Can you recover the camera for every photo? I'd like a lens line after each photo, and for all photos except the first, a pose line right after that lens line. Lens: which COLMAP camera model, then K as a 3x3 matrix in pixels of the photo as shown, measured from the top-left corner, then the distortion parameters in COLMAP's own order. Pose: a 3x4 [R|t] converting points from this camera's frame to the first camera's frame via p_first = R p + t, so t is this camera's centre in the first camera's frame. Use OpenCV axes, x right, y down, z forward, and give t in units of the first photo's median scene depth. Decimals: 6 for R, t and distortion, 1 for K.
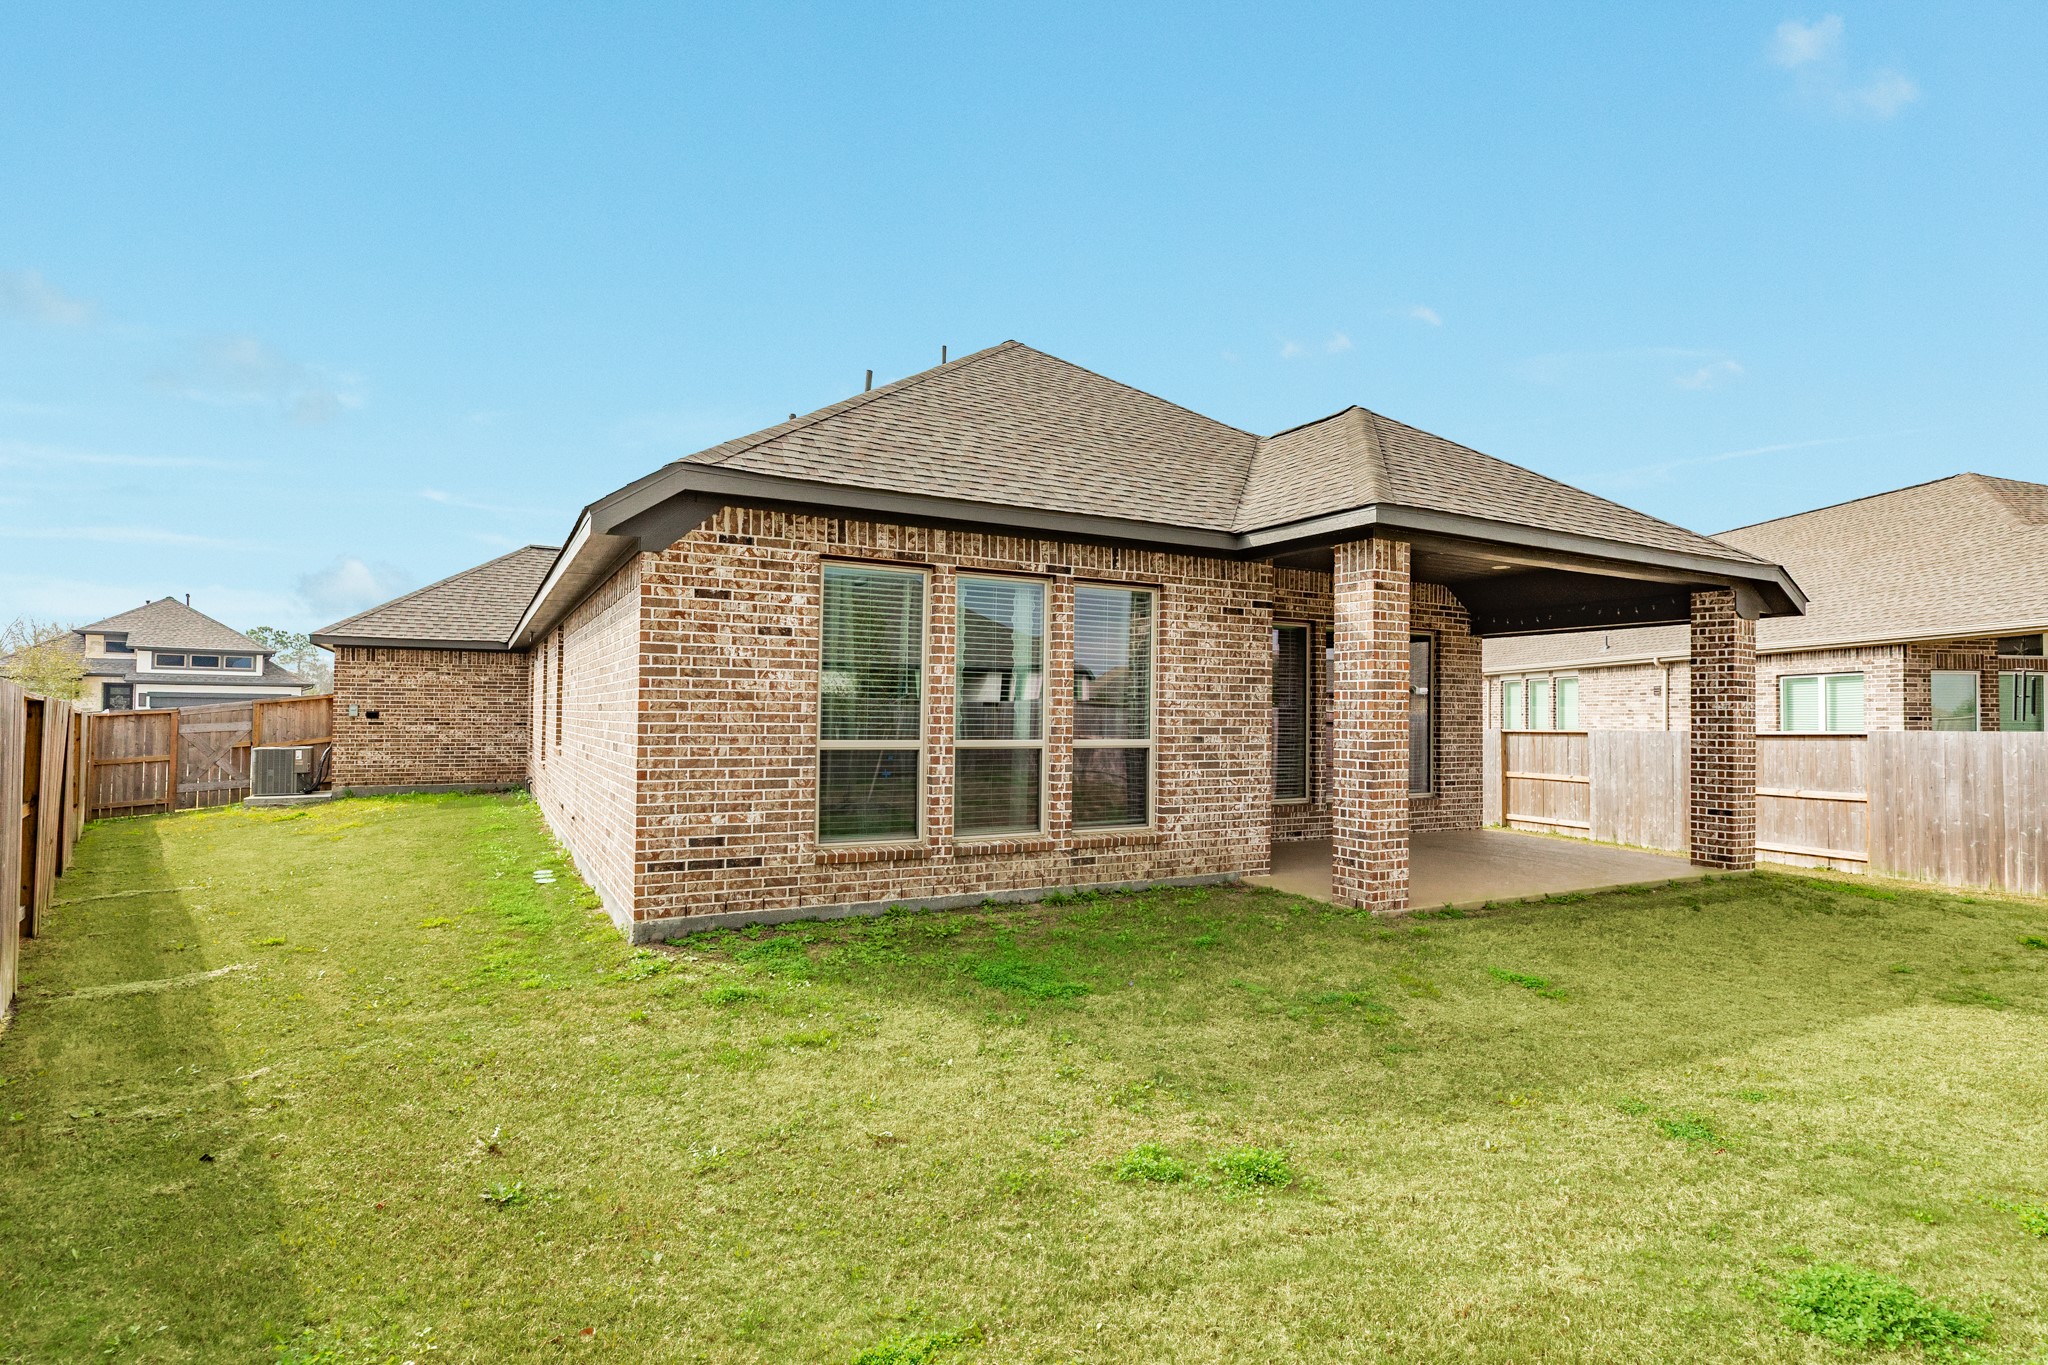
lens RADIAL K [[1021.6, 0, 1031.8], [0, 1021.6, 690.8], [0, 0, 1]] dist [0.001065, 0.000039]
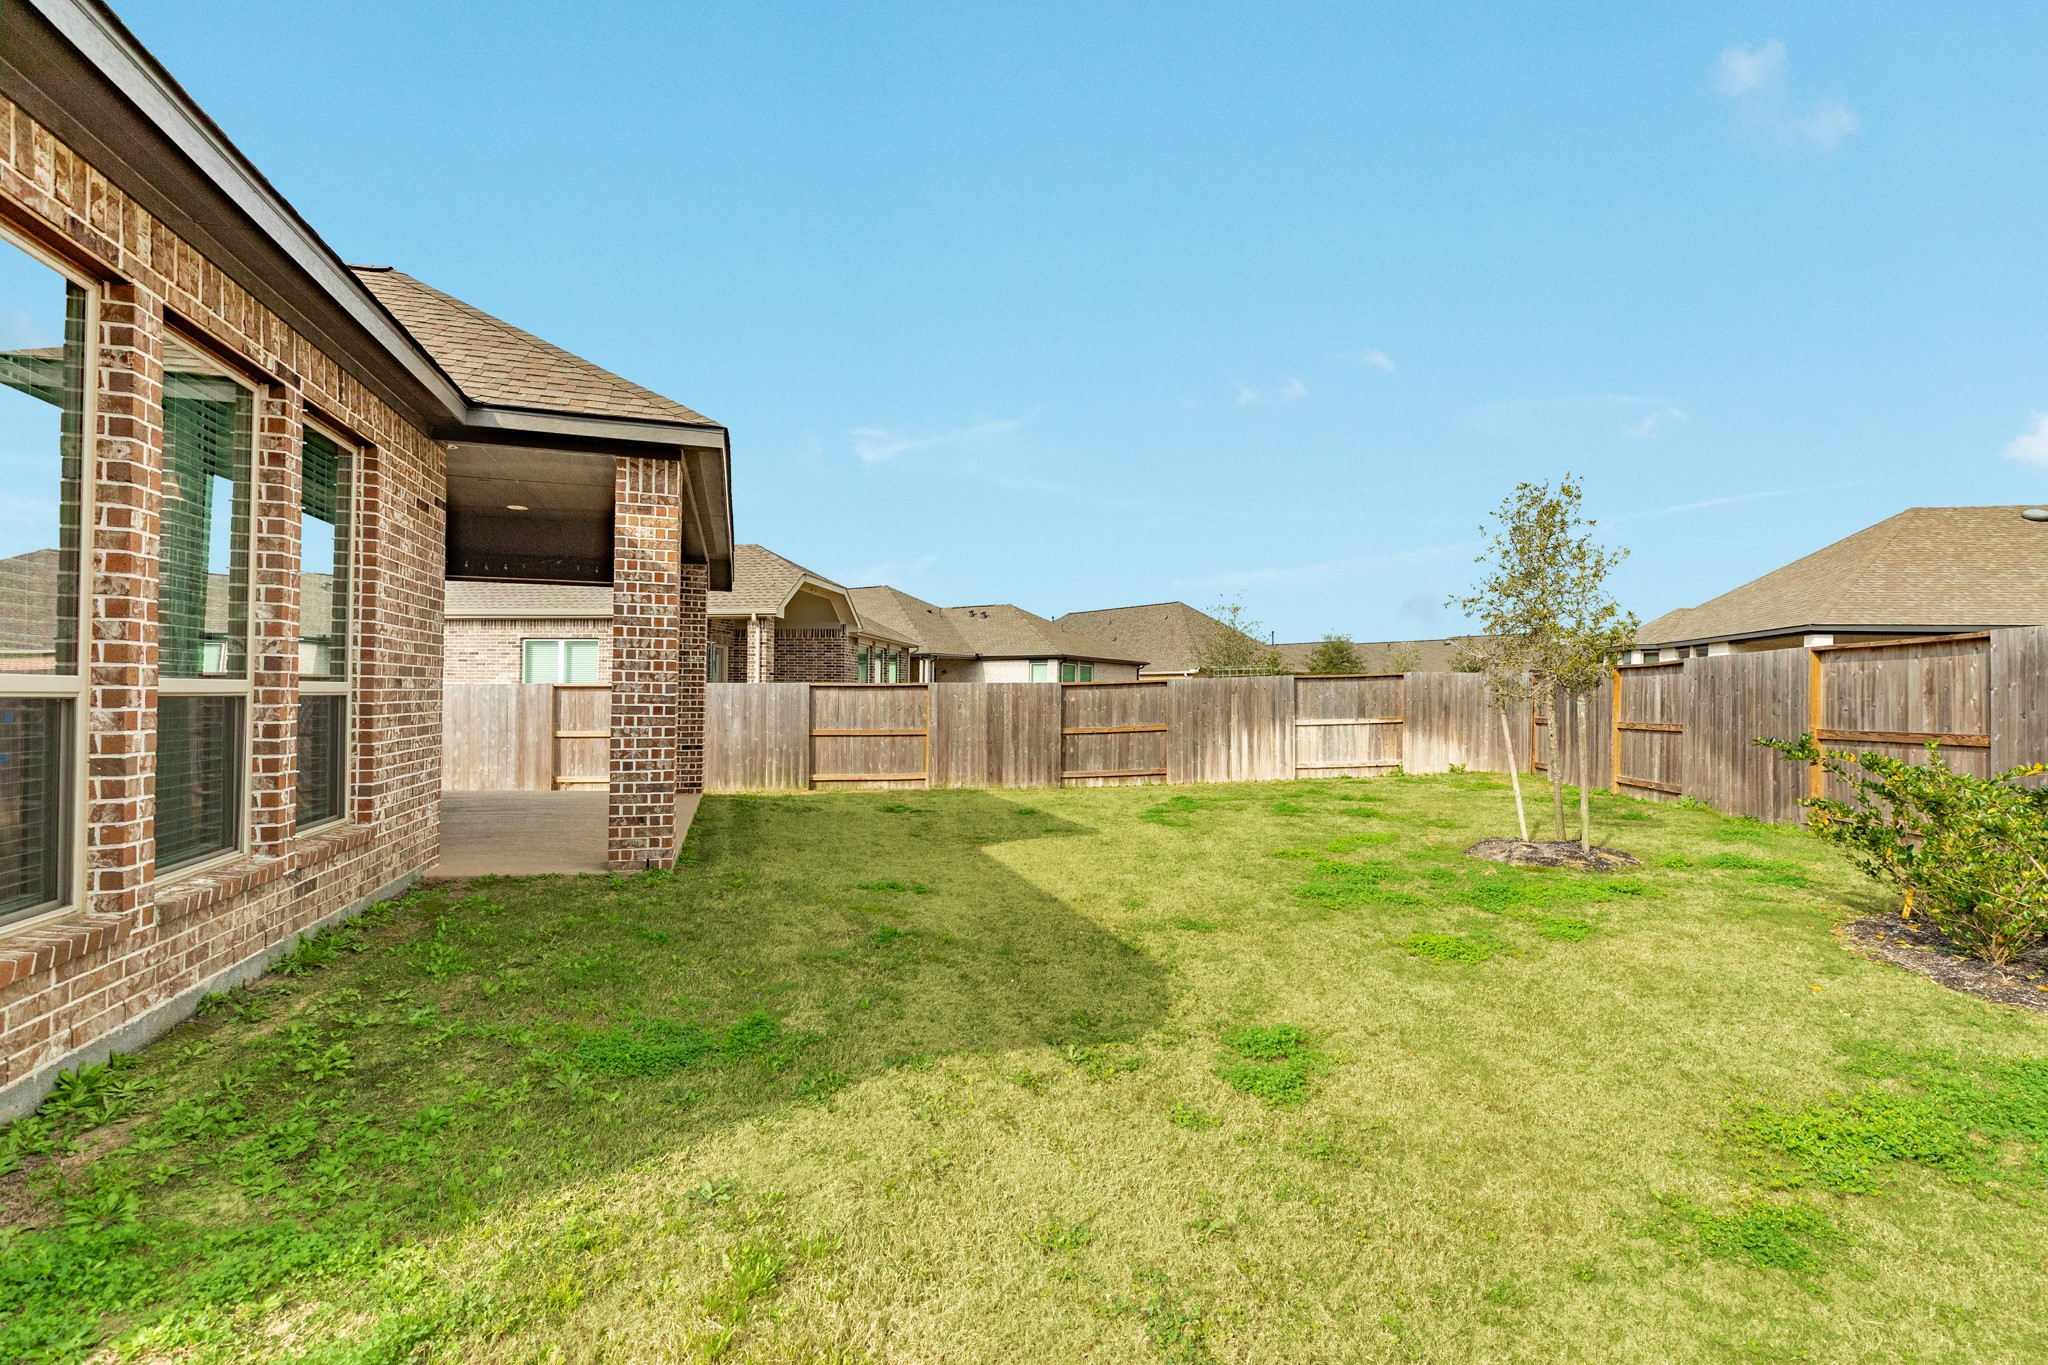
lens RADIAL K [[910.7, 0, 1025.9], [0, 910.7, 689.2], [0, 0, 1]] dist [0.010258, 0.000417]
pose [[0.207650, -0.001862, 0.978201, -0.302574], [-0.031859, 0.999455, 0.008665, 0.028313], [-0.977684, -0.032963, 0.207478, 0.393726]]
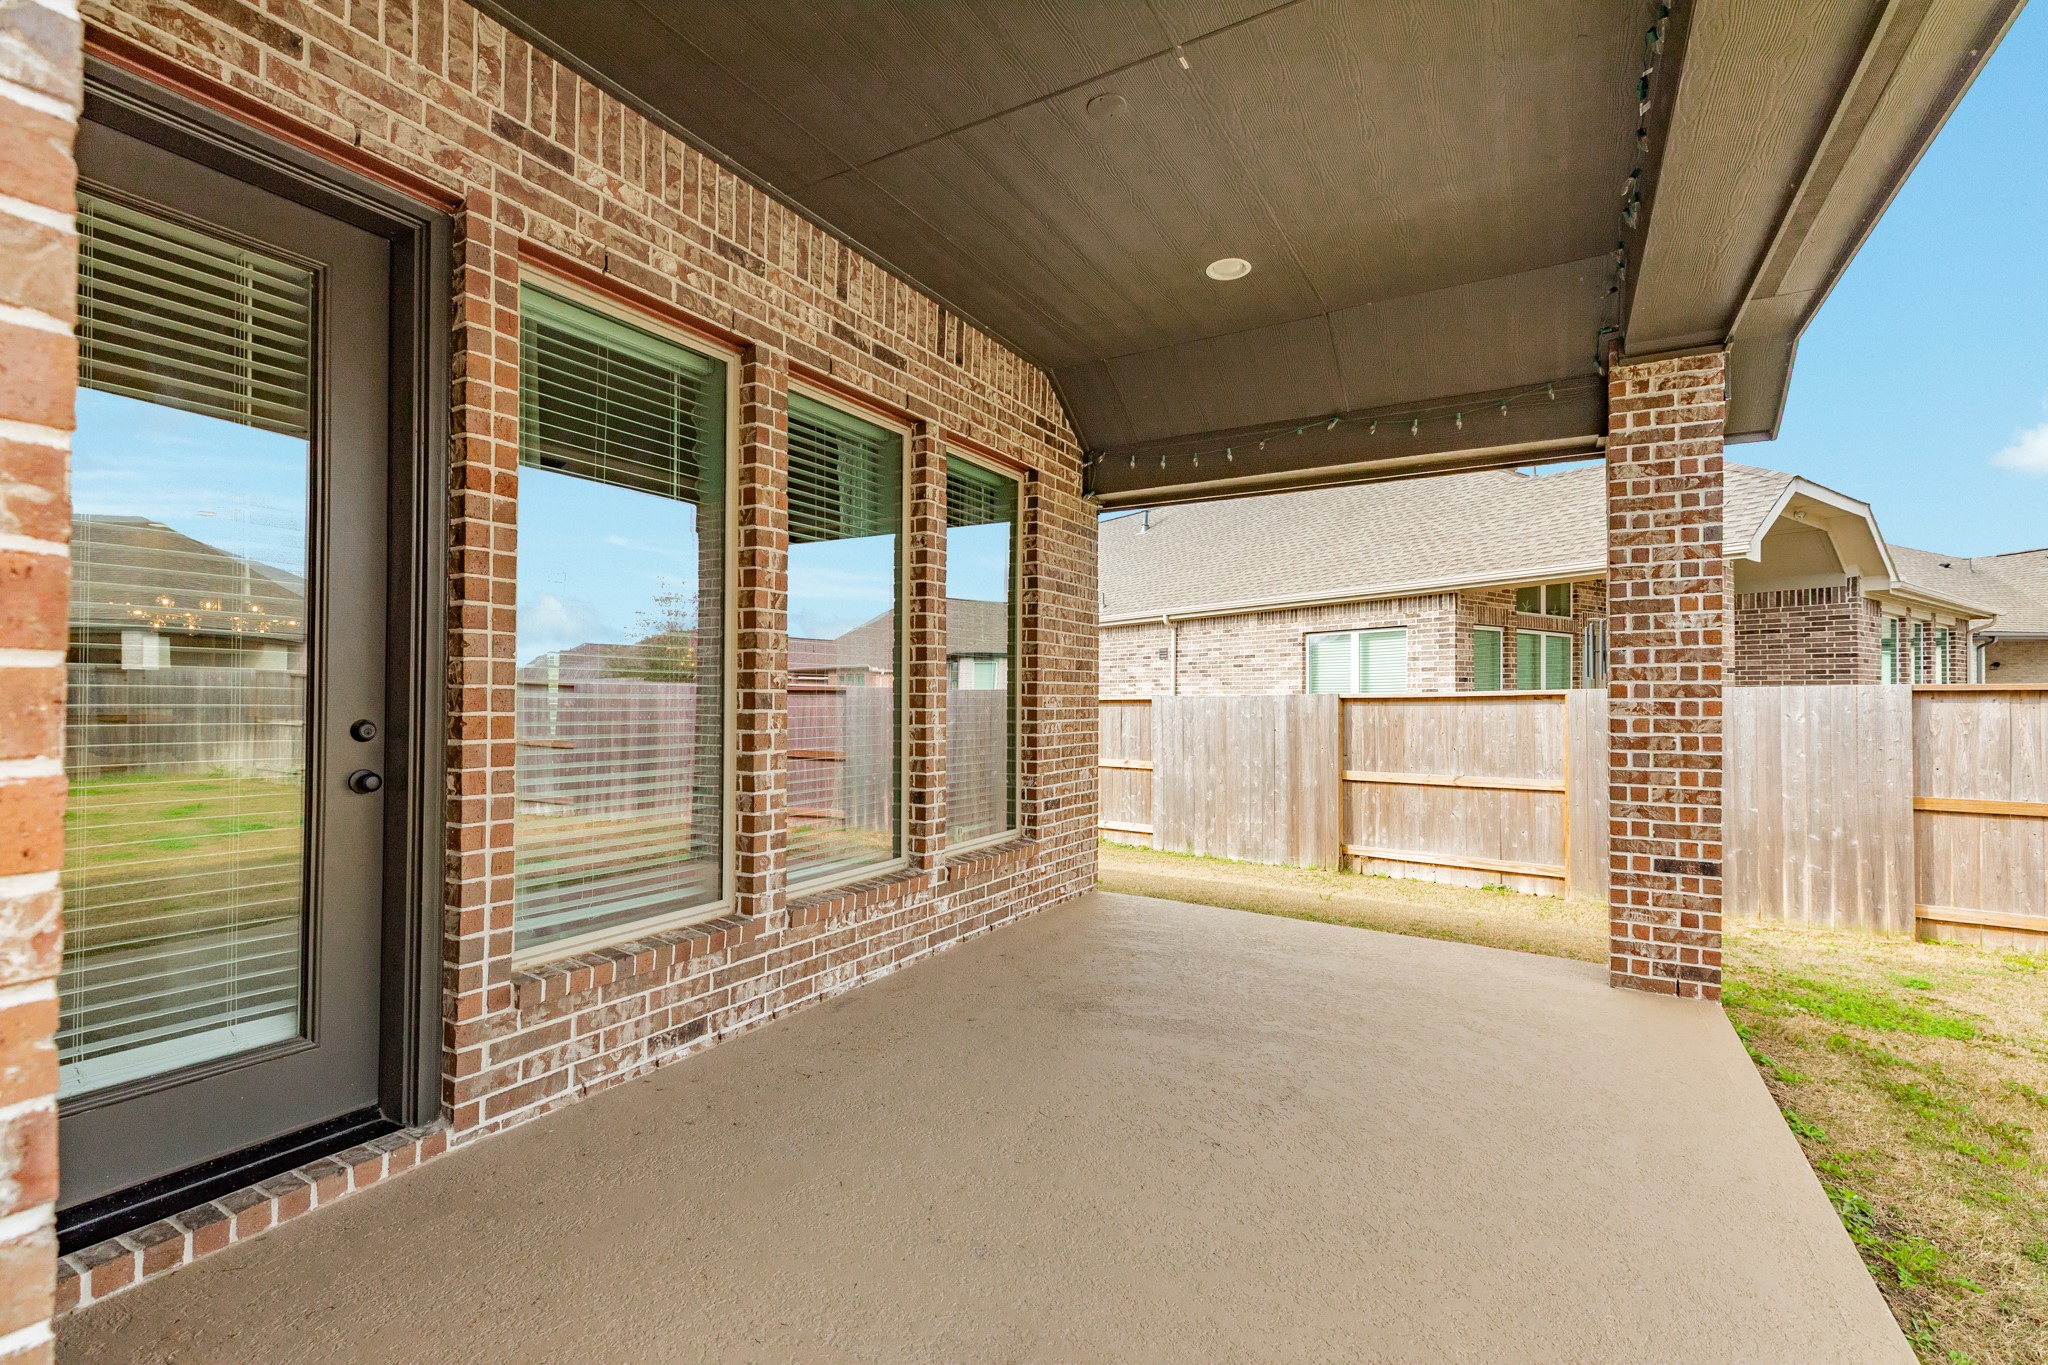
lens RADIAL K [[910.7, 0, 1019.2], [0, 910.7, 685.9], [0, 0, 1]] dist [0.010258, 0.000417]
pose [[0.863078, -0.000588, 0.505070, 0.234508], [-0.006324, 0.999908, 0.011970, 0.039559], [-0.505031, -0.013525, 0.862995, 0.813111]]
